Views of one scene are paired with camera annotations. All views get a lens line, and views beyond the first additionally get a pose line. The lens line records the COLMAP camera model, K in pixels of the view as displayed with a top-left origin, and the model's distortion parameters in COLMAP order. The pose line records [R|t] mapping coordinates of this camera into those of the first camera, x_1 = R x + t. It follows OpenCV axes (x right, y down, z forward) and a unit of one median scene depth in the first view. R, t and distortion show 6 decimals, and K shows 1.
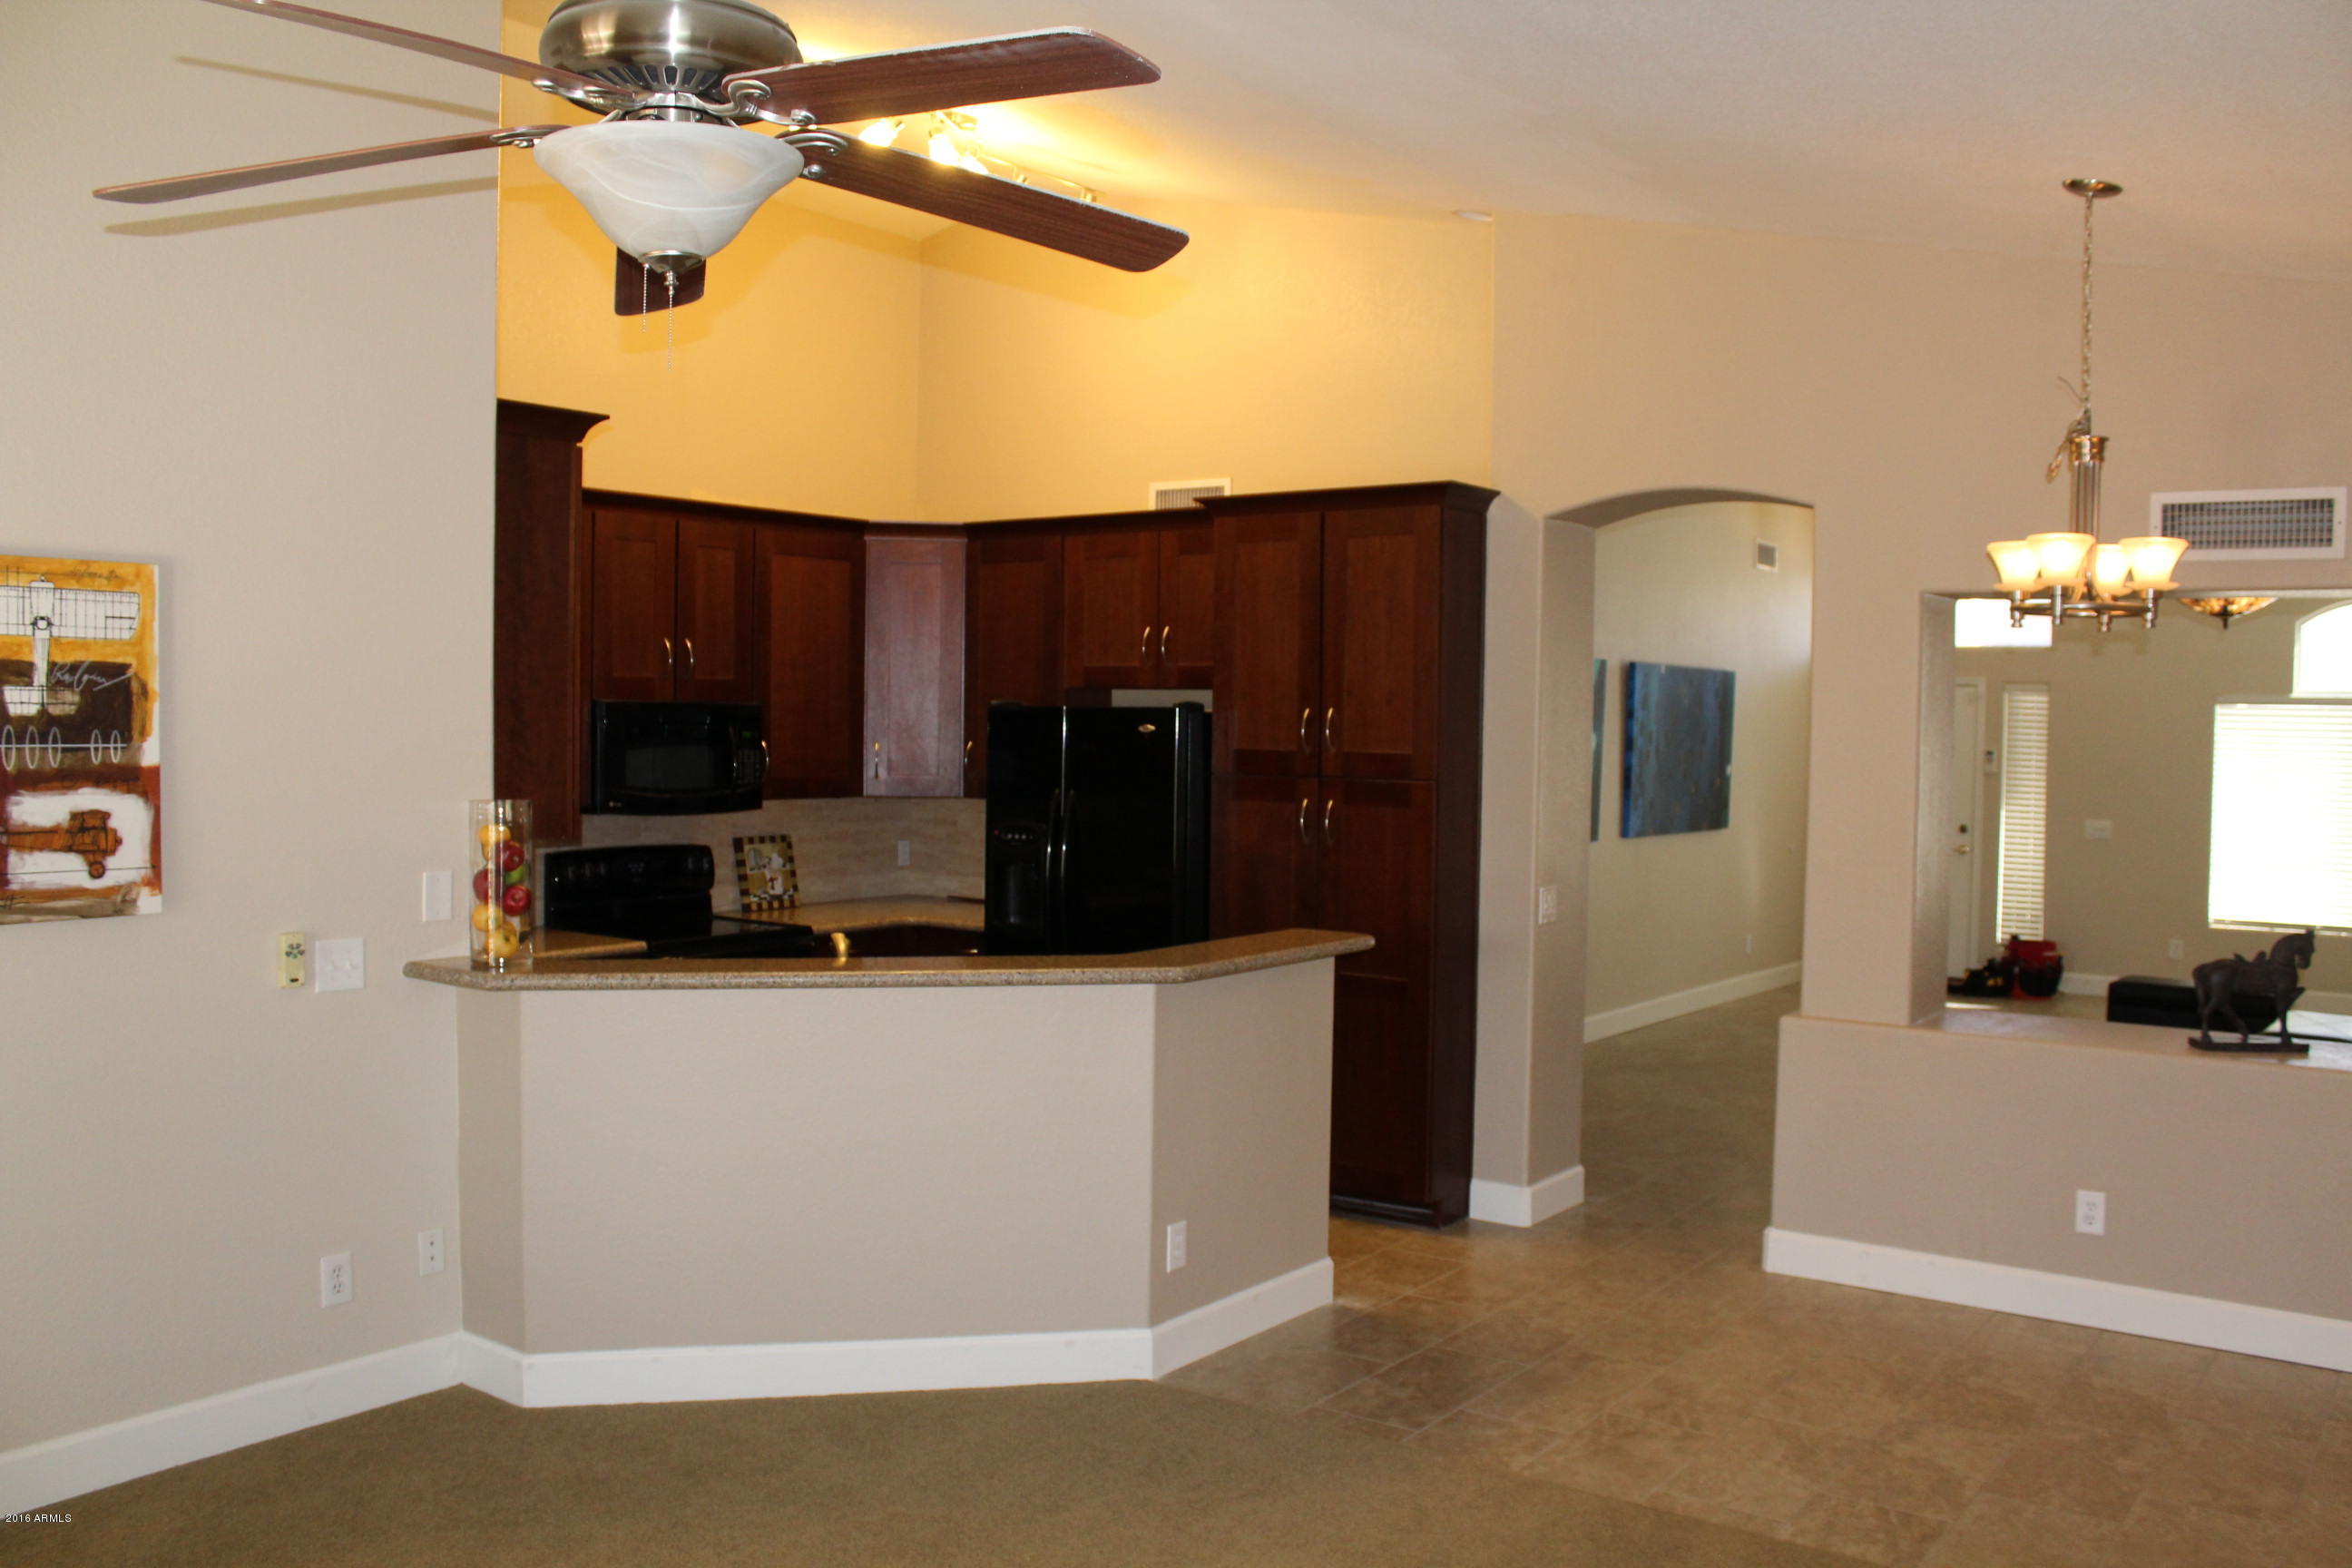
lens RADIAL K [[1943.0, 0, 1174.4], [0, 1943.0, 806.9], [0, 0, 1]] dist [-0.147061, 0.132165]
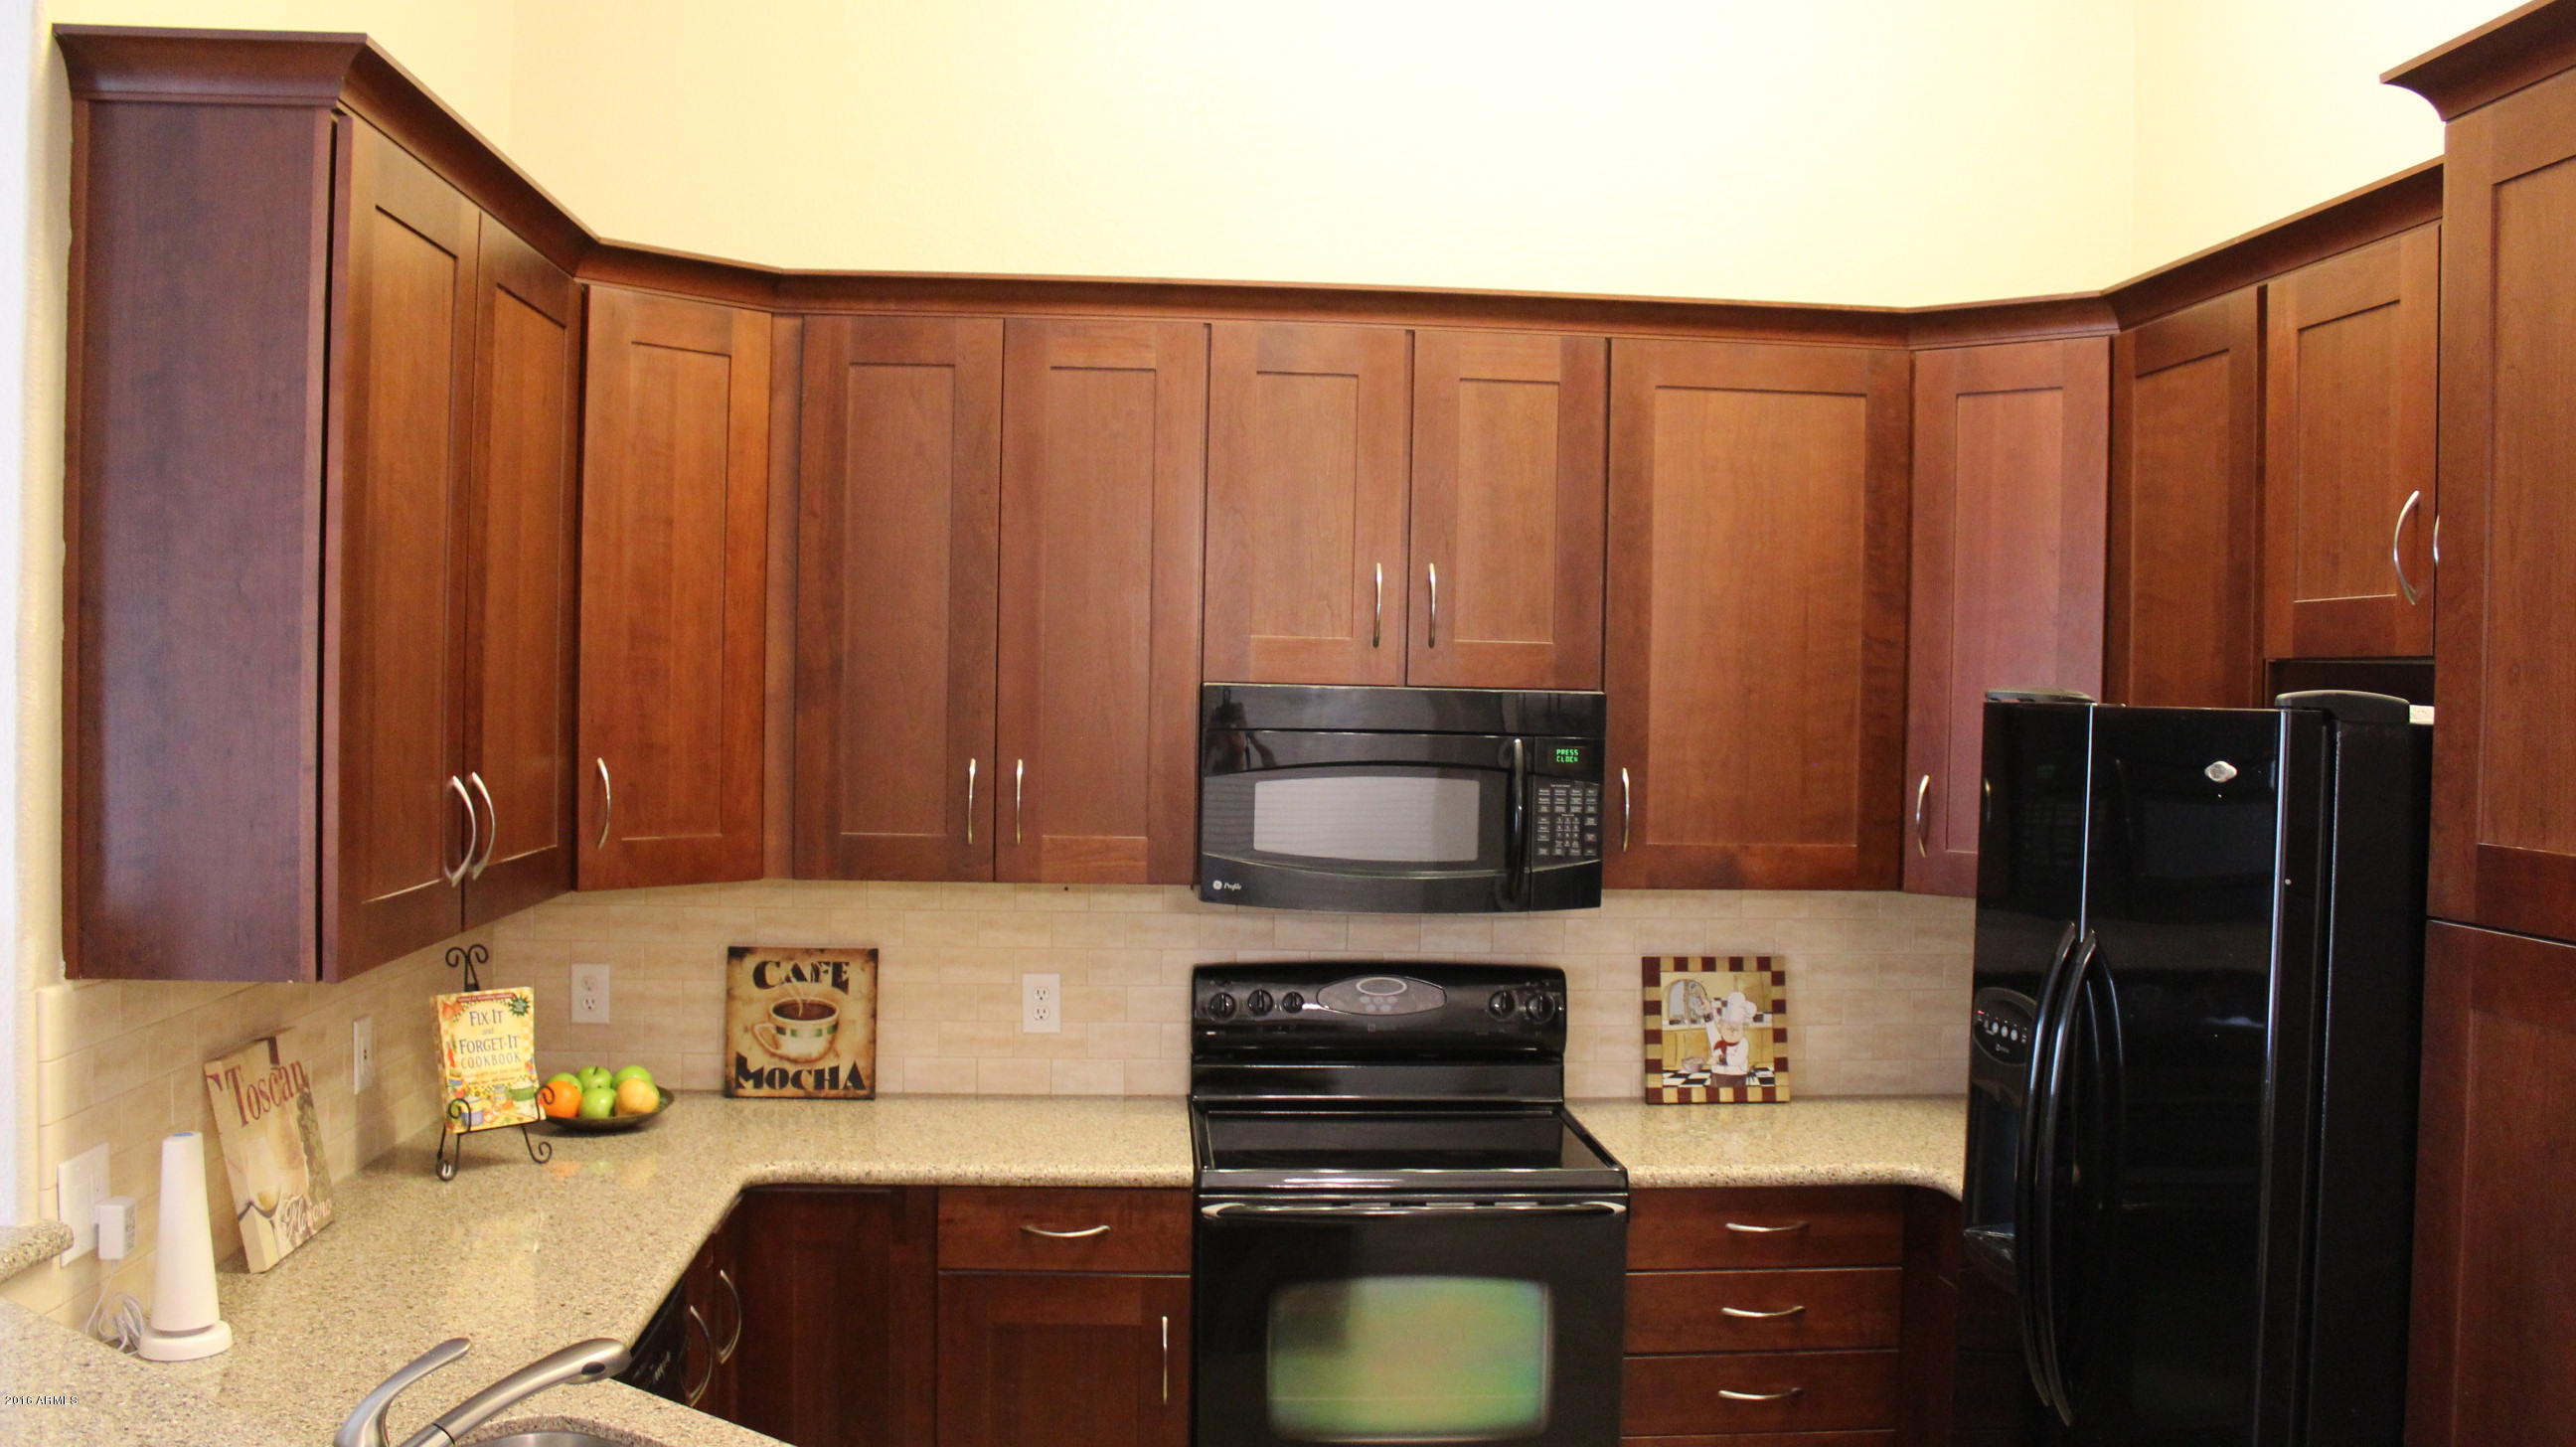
lens RADIAL K [[2161.4, 0, 1279.6], [0, 2161.4, 727.6], [0, 0, 1]] dist [-0.176646, 0.177206]
pose [[0.656867, 0.015389, -0.753849, 0.173104], [-0.044523, 0.998839, -0.018405, -0.037964], [0.752691, 0.045654, 0.656789, 0.708275]]
